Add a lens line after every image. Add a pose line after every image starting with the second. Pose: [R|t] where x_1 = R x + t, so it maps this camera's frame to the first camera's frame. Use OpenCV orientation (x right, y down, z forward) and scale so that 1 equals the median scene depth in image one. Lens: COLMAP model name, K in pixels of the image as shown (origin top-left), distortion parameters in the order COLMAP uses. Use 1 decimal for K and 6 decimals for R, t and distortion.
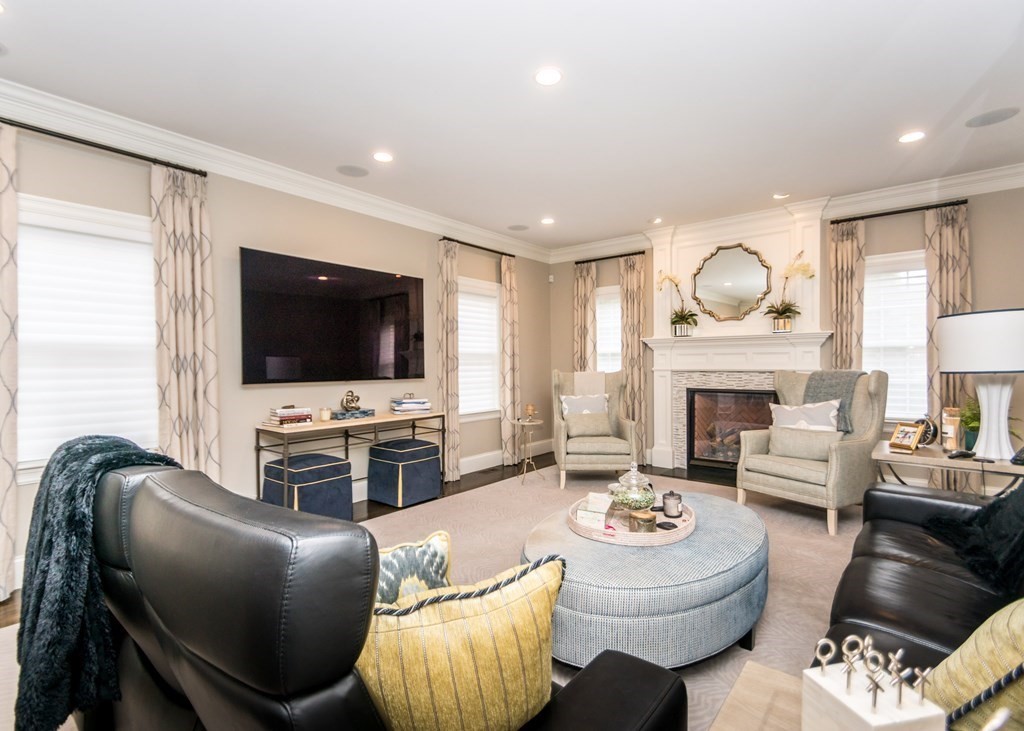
lens RADIAL K [[522.3, 0, 519.3], [0, 522.3, 368.2], [0, 0, 1]] dist [0.004597, -0.002822]
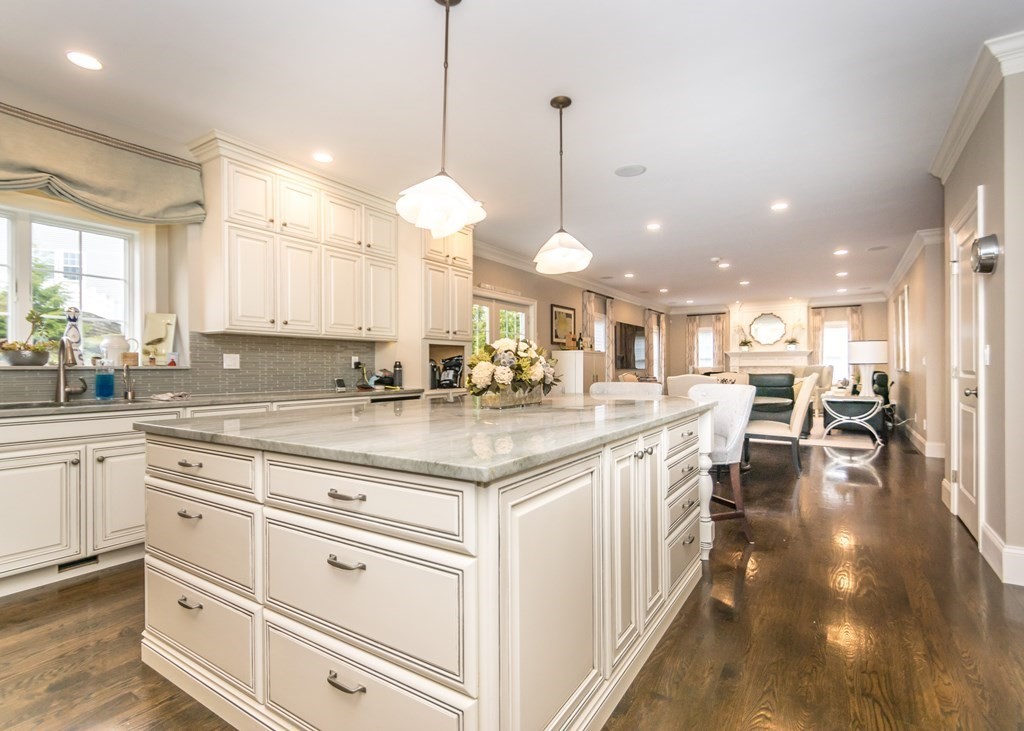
lens RADIAL K [[522.3, 0, 501.8], [0, 522.3, 364.2], [0, 0, 1]] dist [0.004597, -0.002822]
pose [[0.997831, 0.001827, 0.065806, -0.936689], [-0.001600, 0.999993, -0.003501, 0.003476], [-0.065811, 0.003388, 0.997826, -1.254455]]
